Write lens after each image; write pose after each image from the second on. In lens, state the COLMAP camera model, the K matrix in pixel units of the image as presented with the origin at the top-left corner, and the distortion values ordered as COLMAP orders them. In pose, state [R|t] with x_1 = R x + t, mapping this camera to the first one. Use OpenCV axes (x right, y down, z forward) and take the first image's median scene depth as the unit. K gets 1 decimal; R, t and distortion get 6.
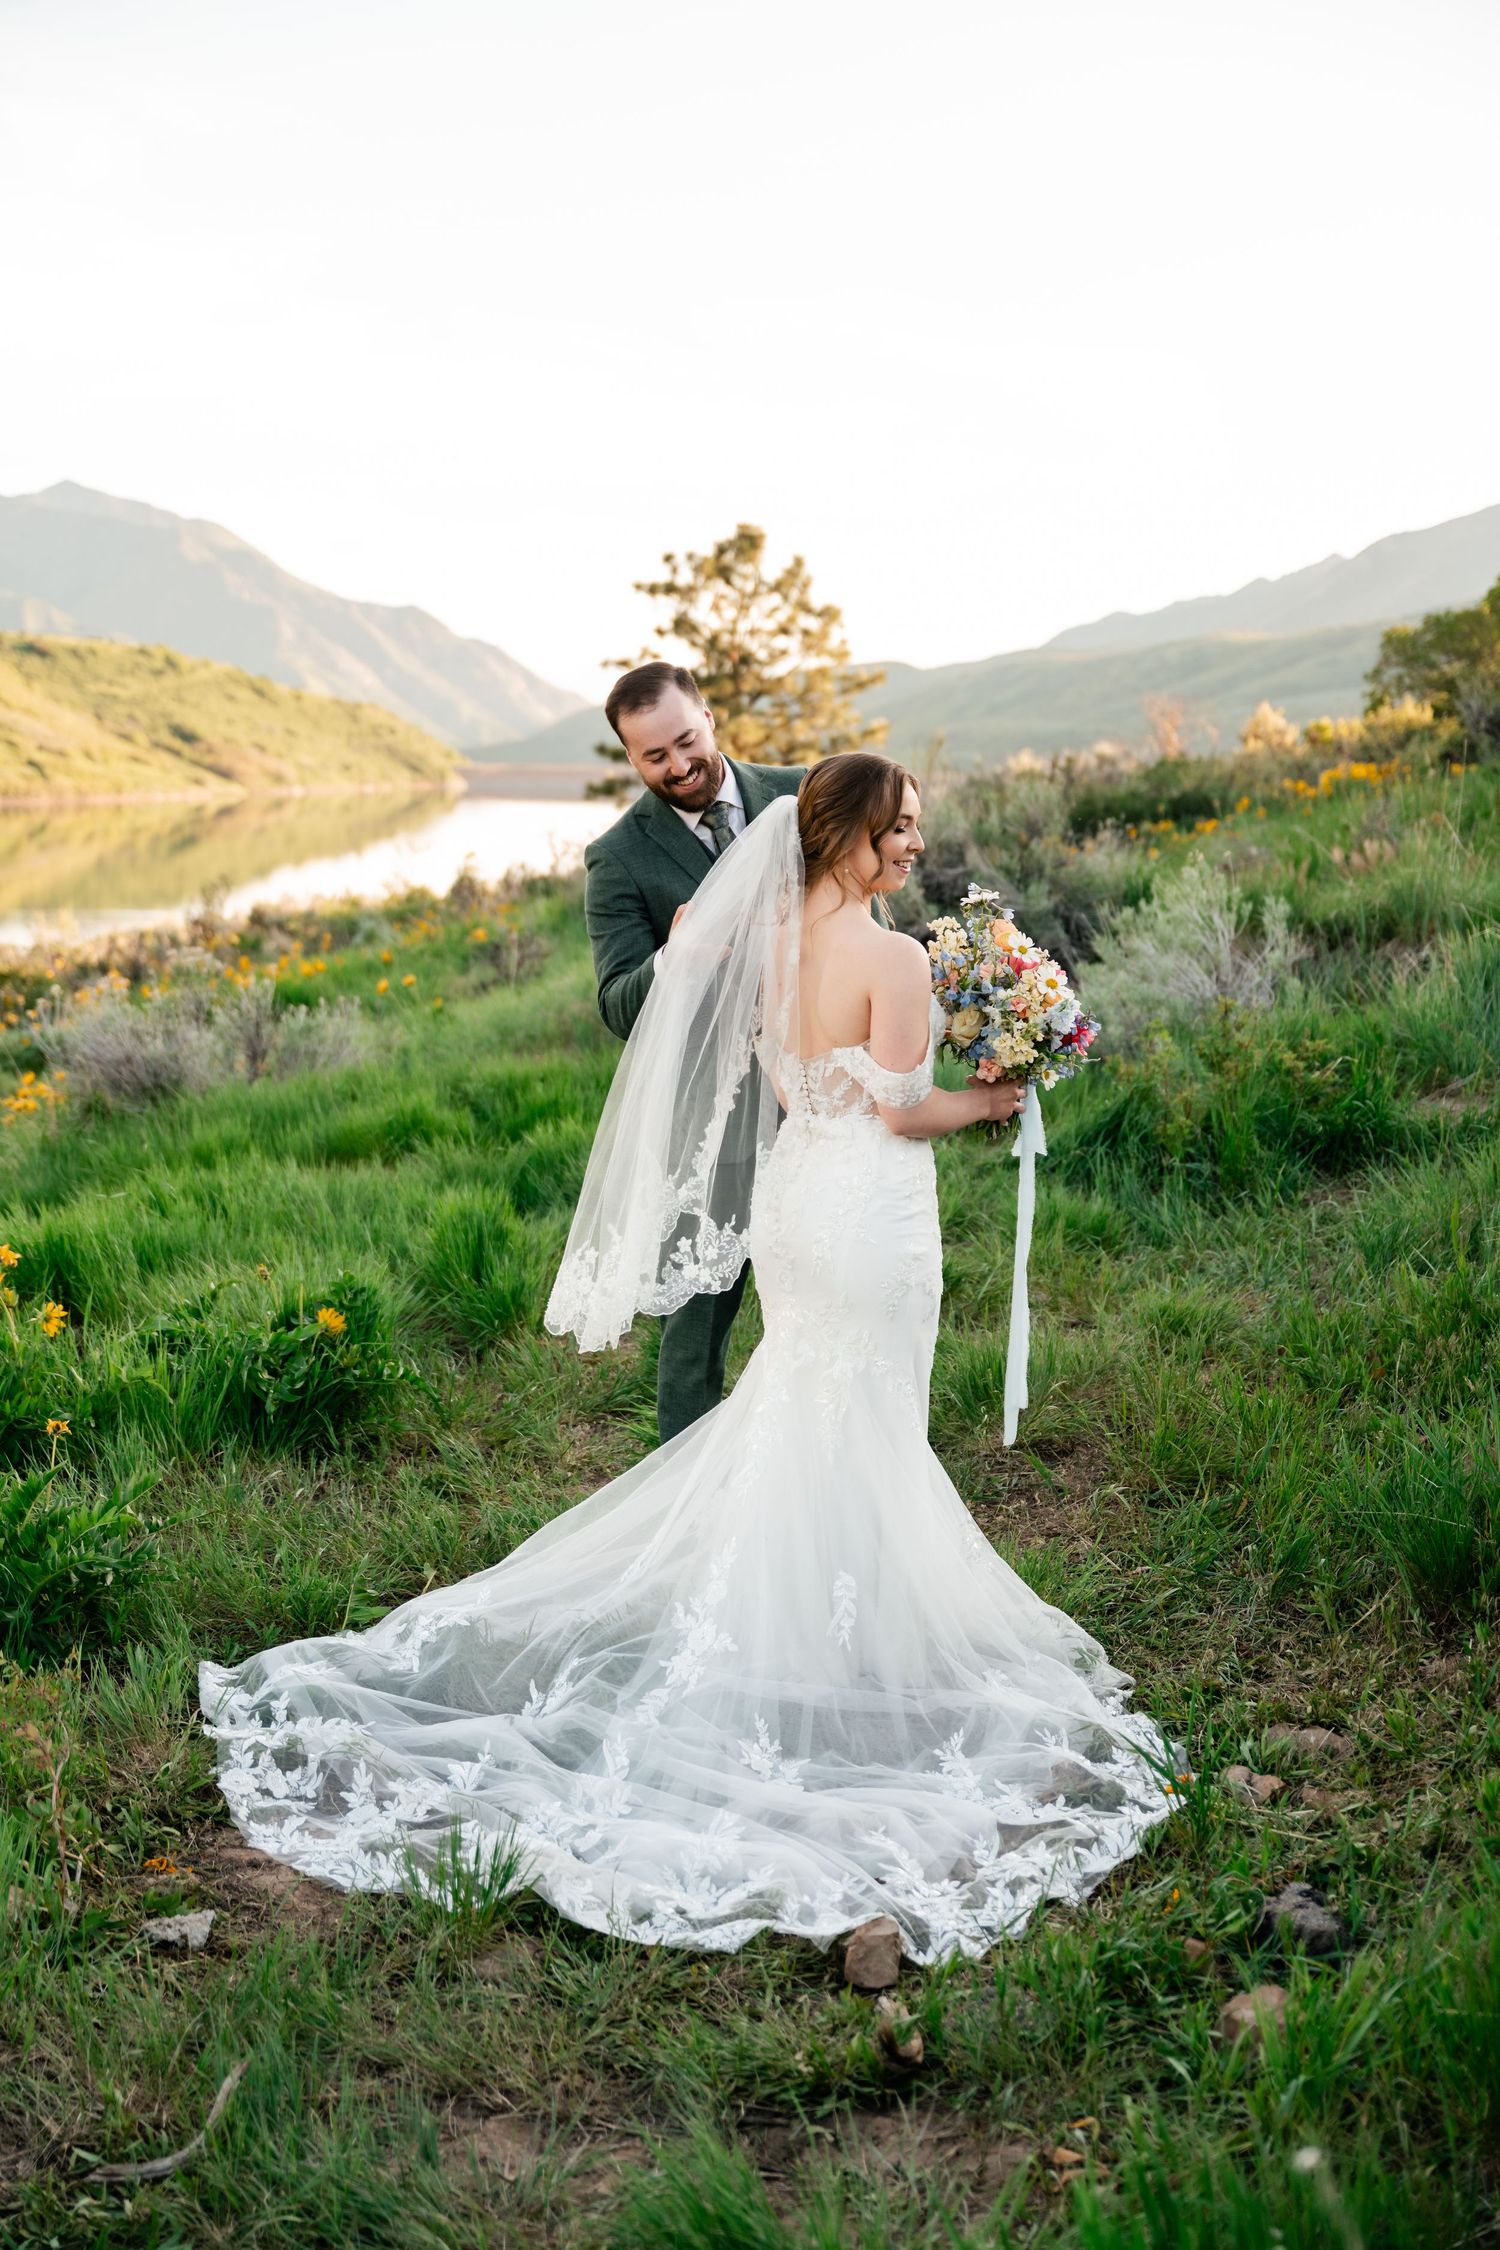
lens RADIAL K [[2950.8, 0, 759.6], [0, 2950.8, 1168.8], [0, 0, 1]] dist [0.008995, -0.020921]
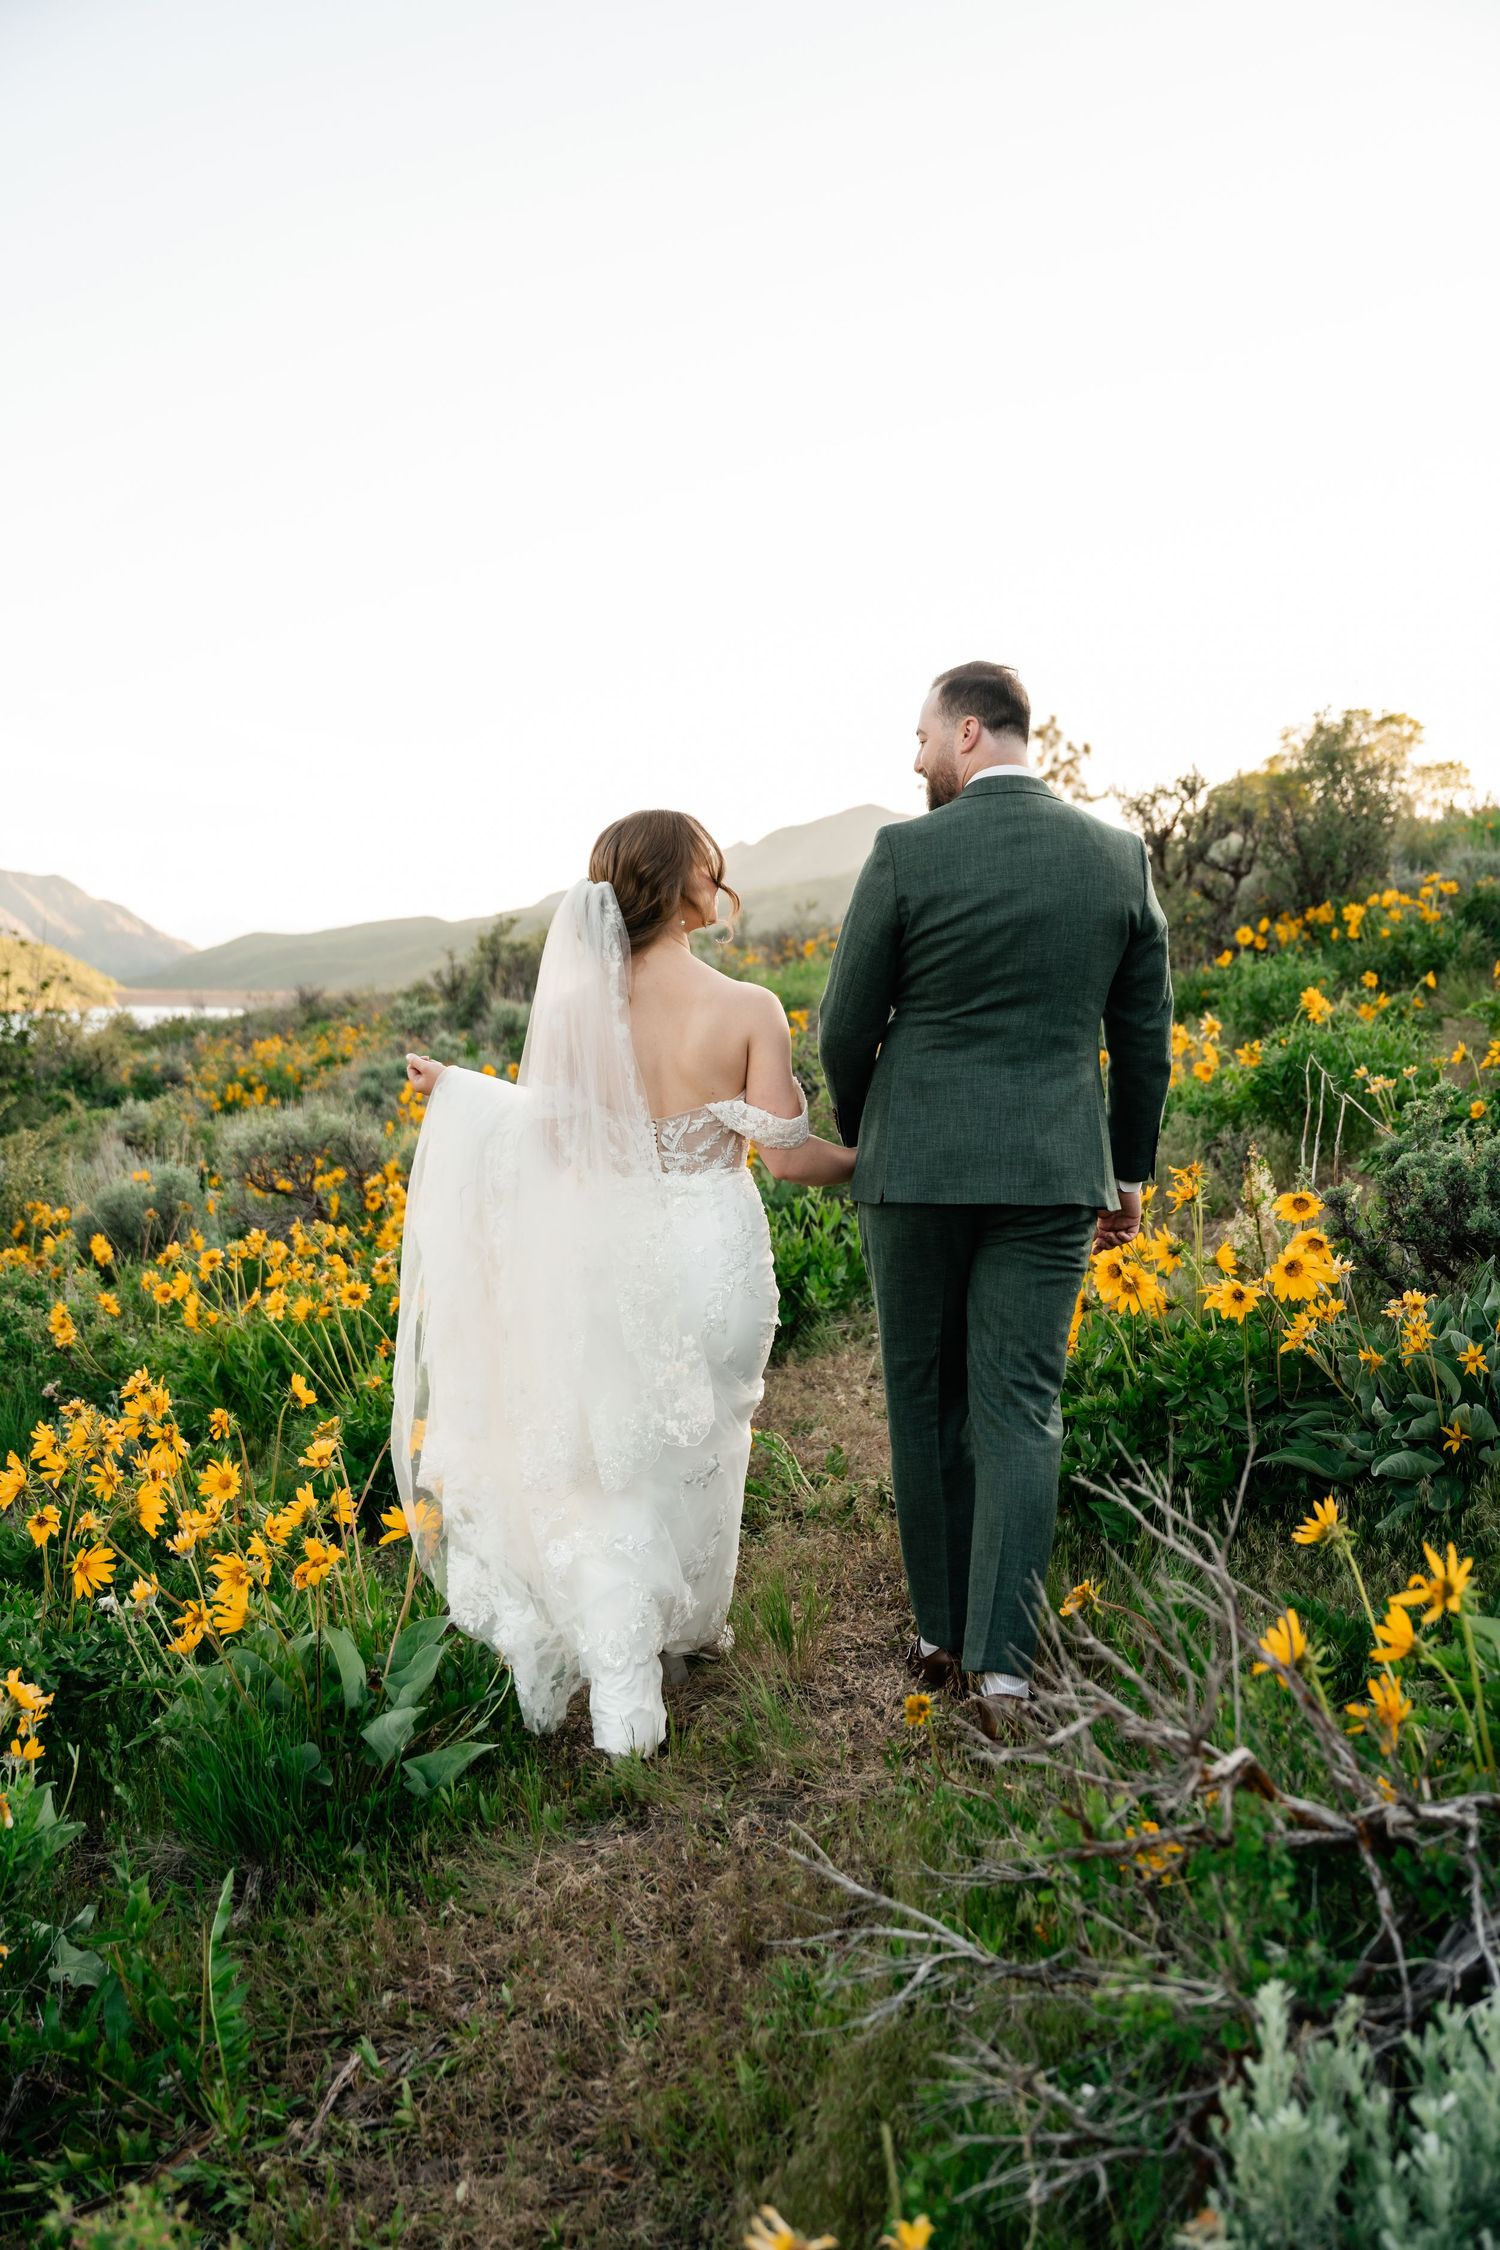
lens RADIAL K [[2162.6, 0, 746.2], [0, 2162.6, 1184.1], [0, 0, 1]] dist [-0.001578, -0.020205]
pose [[0.978669, -0.026793, 0.203688, -1.022728], [0.036954, 0.998246, -0.046246, 0.219886], [-0.202092, 0.052786, 0.977943, -0.134085]]
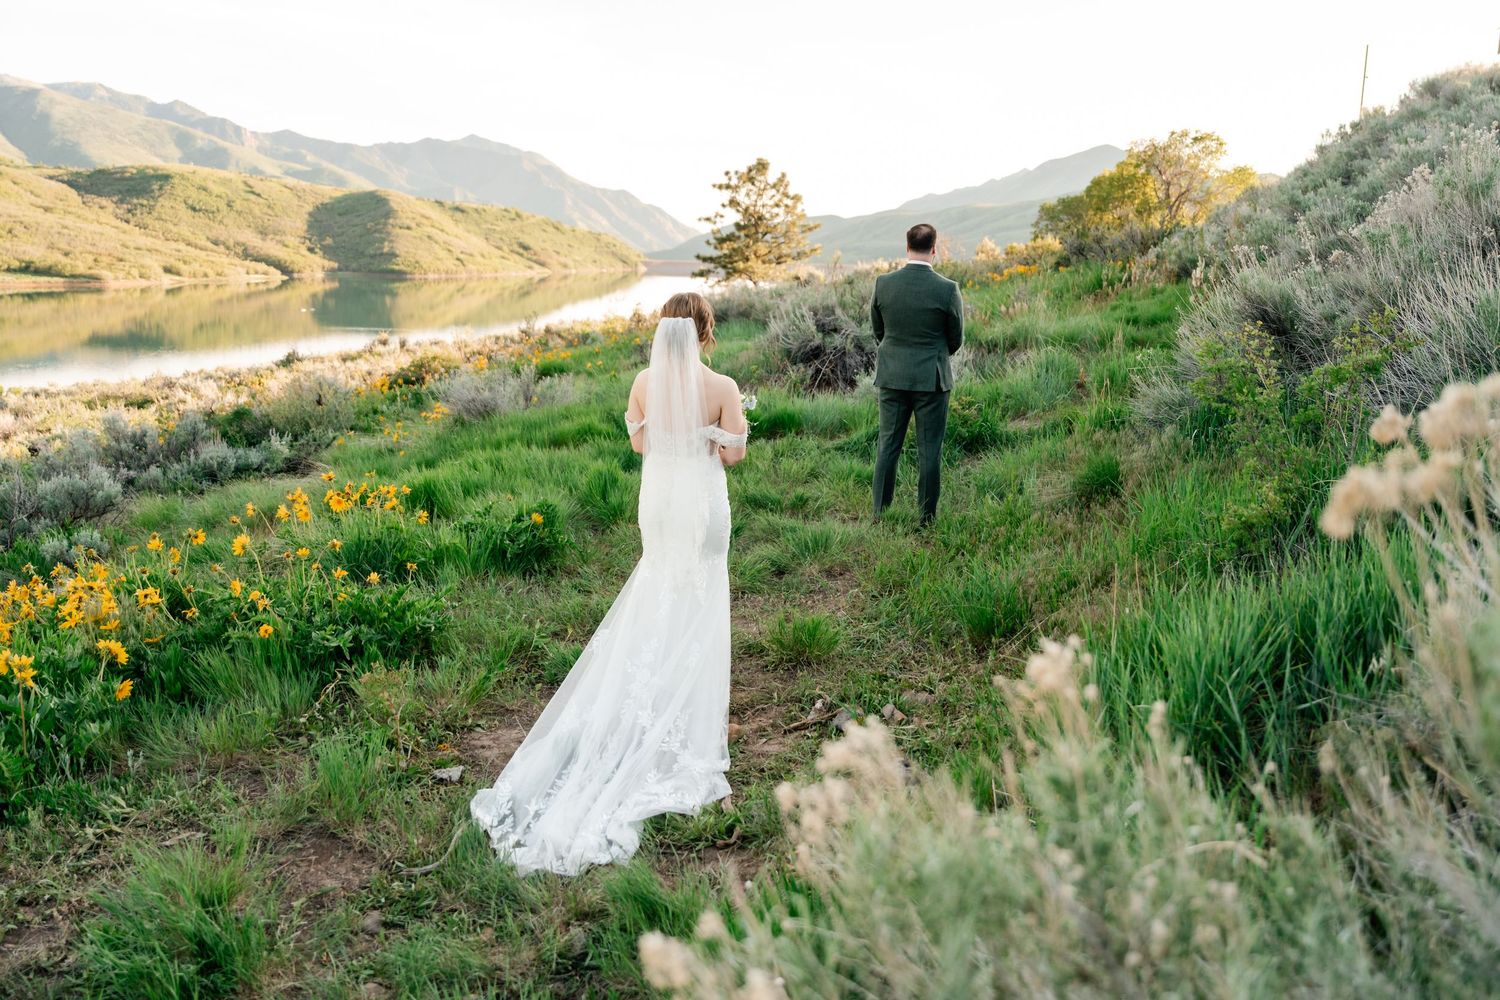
lens RADIAL K [[1264.7, 0, 773.9], [0, 1264.7, 524.2], [0, 0, 1]] dist [-0.007932, 0.009897]
pose [[0.999993, 0.003636, 0.000380, 0.020264], [-0.003654, 0.997576, 0.069493, -0.006922], [-0.000127, -0.069494, 0.997582, -0.011380]]
